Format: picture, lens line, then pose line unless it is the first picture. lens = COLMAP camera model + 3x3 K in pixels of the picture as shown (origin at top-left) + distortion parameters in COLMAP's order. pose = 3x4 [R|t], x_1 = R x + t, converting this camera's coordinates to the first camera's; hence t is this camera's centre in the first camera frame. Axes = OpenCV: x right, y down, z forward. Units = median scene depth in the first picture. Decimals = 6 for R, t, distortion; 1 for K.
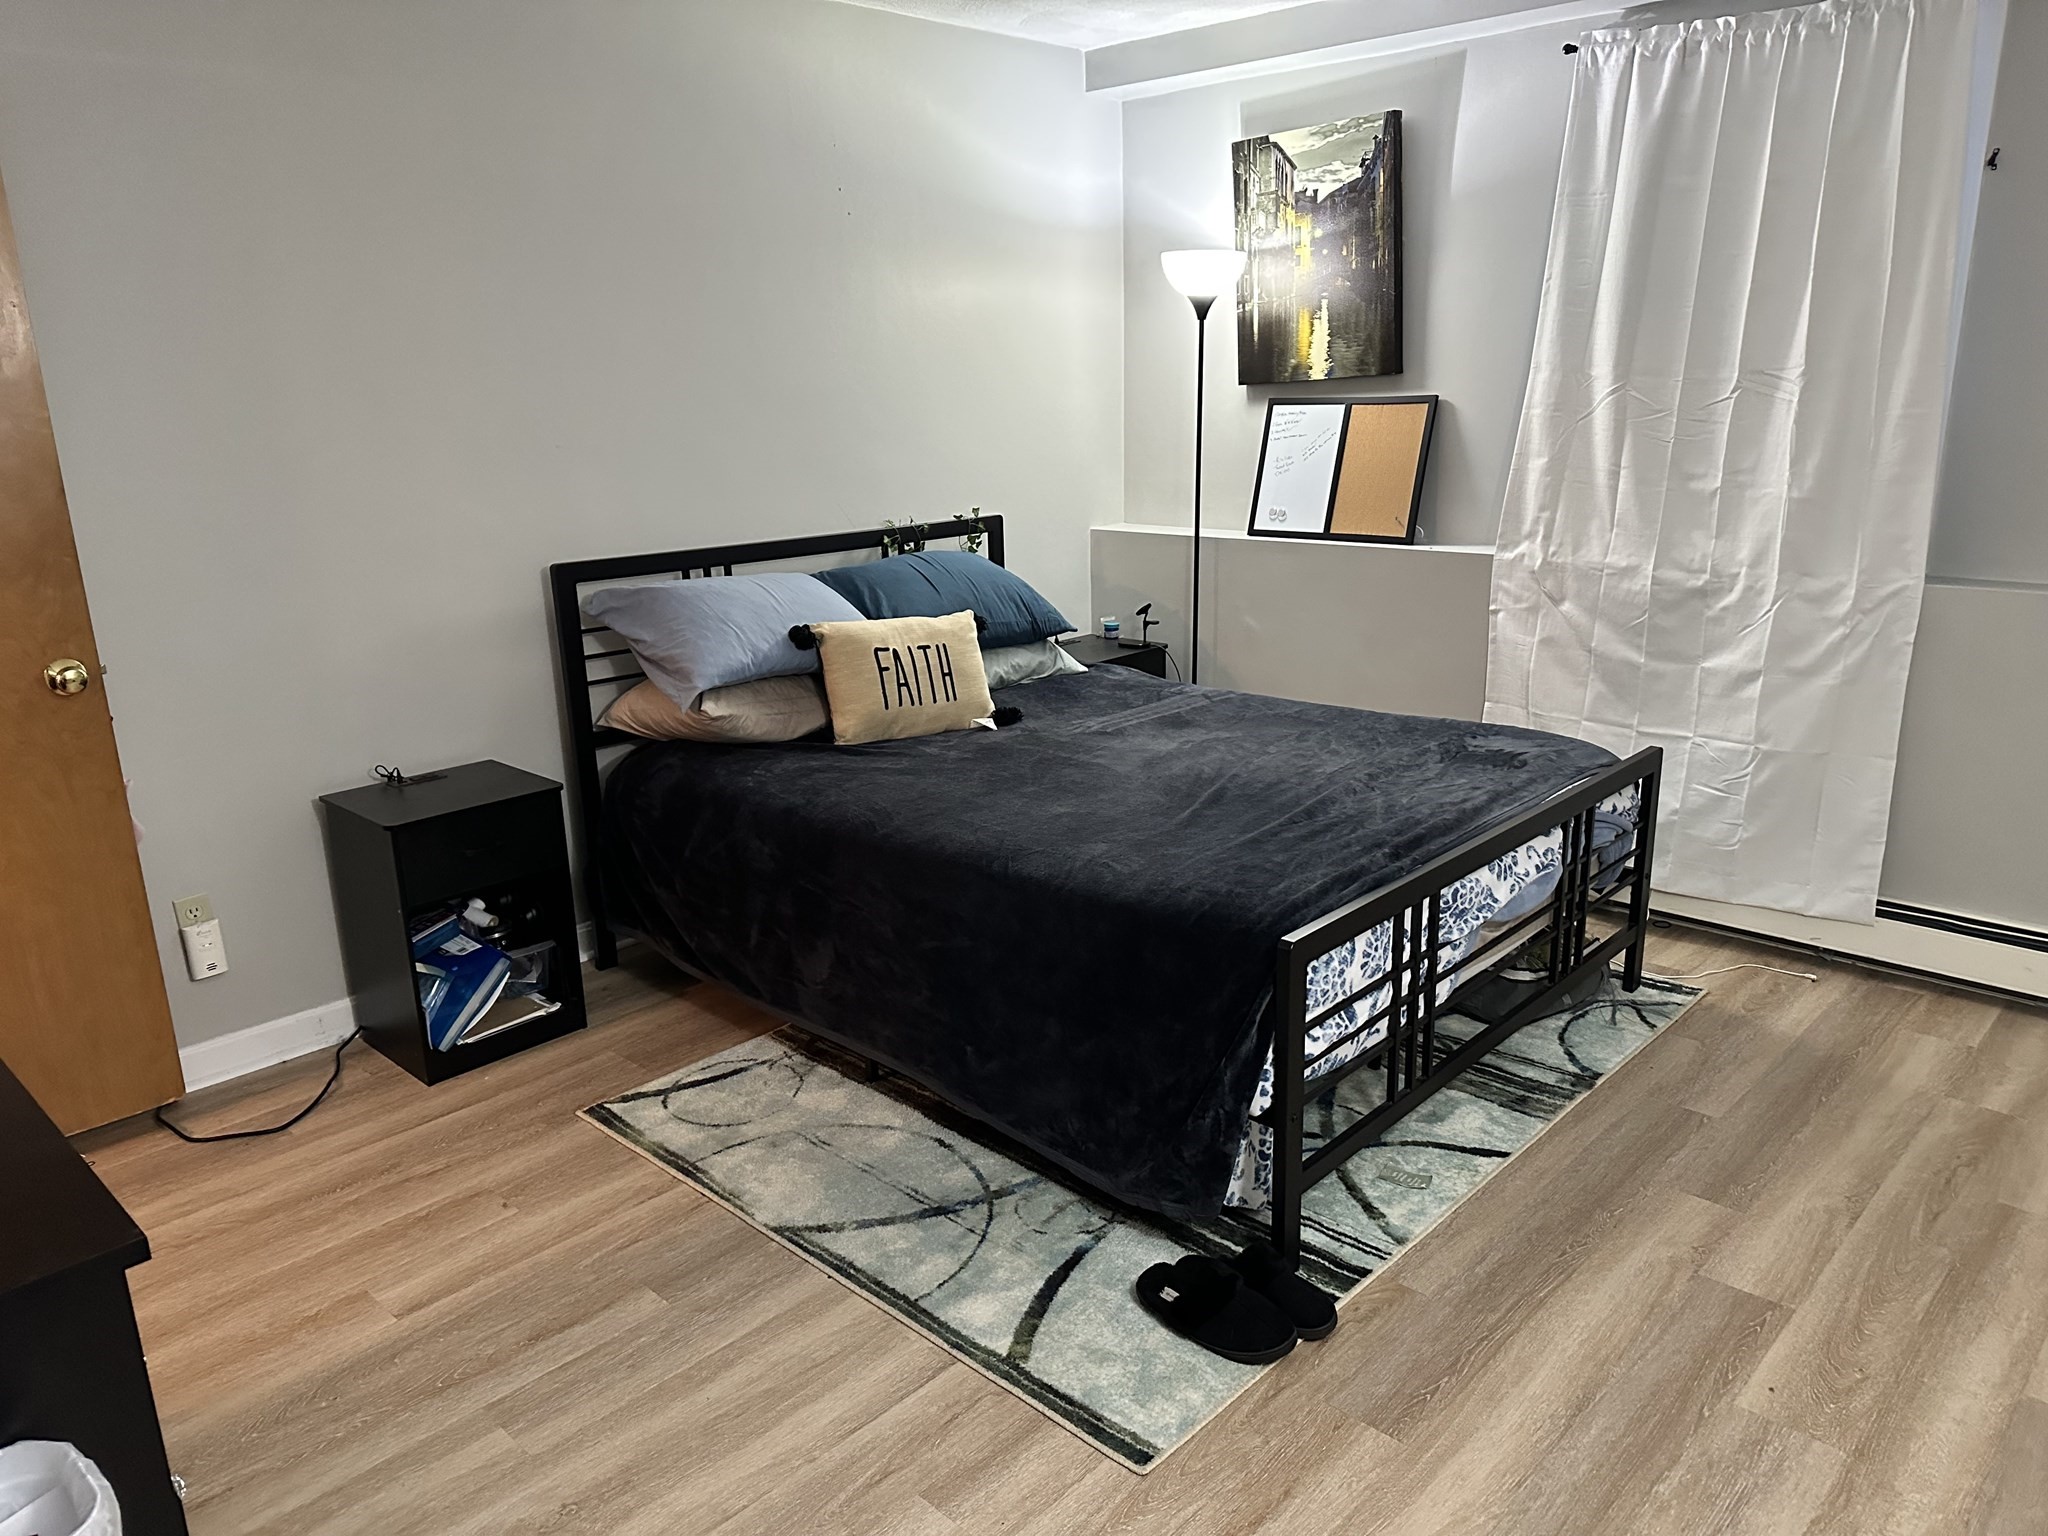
lens RADIAL K [[1454.2, 0, 1033.3], [0, 1454.2, 779.9], [0, 0, 1]] dist [0.081665, -0.103689]
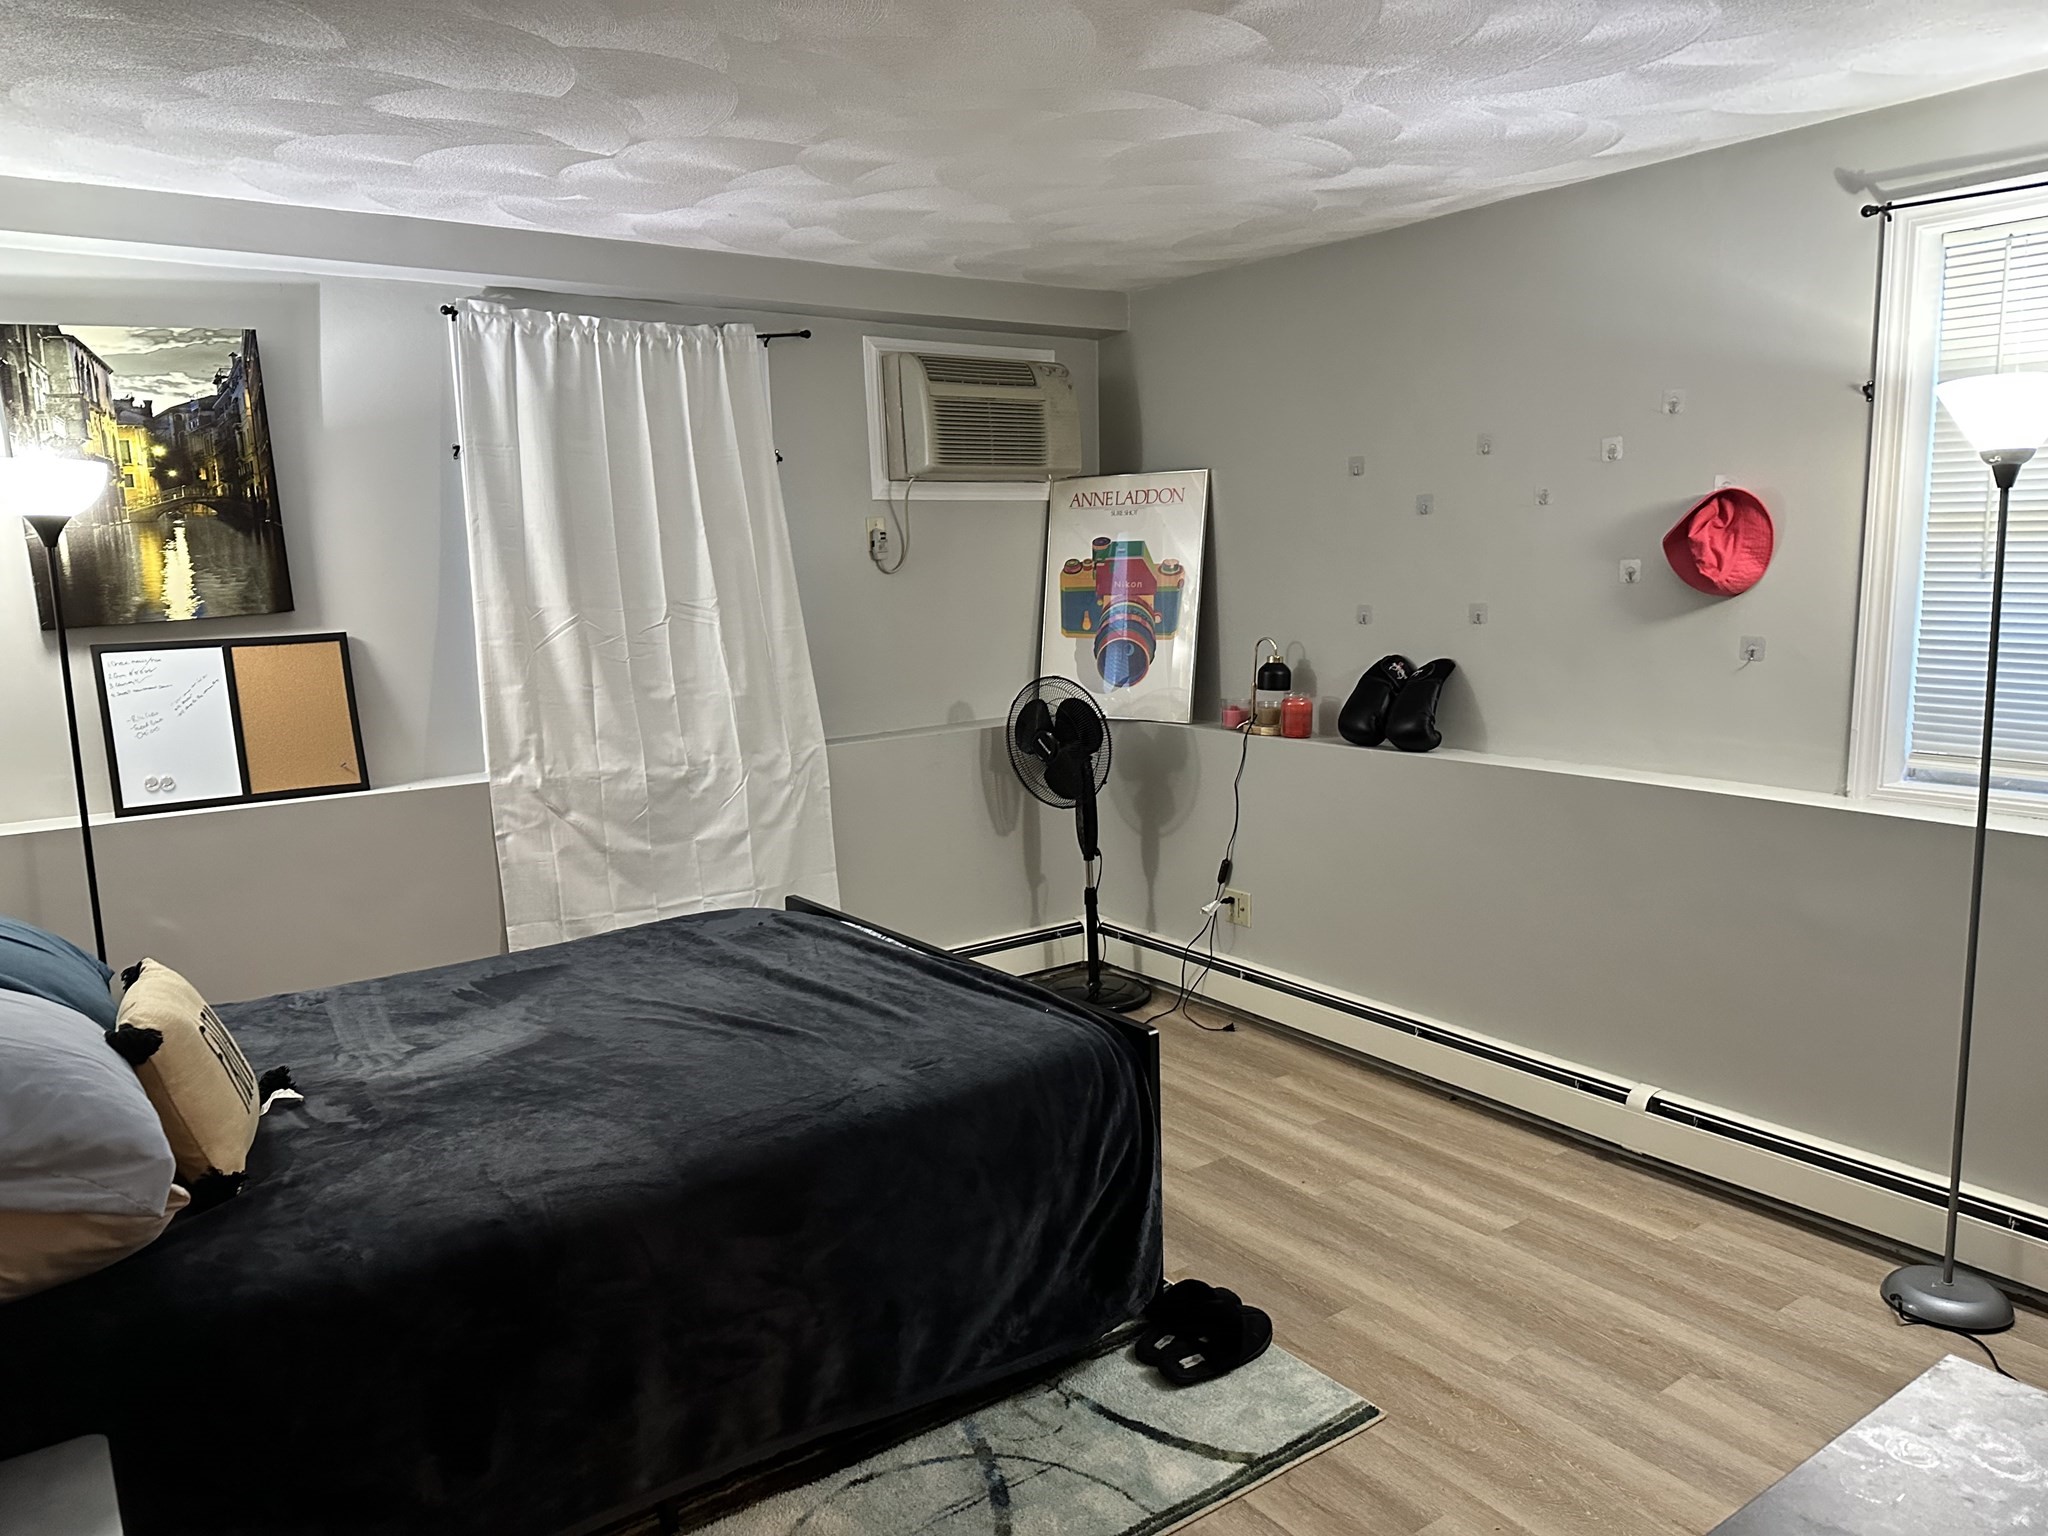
lens RADIAL K [[1454.2, 0, 1043.6], [0, 1454.2, 774.4], [0, 0, 1]] dist [0.081665, -0.103689]
pose [[0.175193, -0.142998, 0.974094, -0.622487], [0.277530, 0.956446, 0.090493, -0.150798], [-0.944608, 0.254486, 0.207249, 0.451820]]
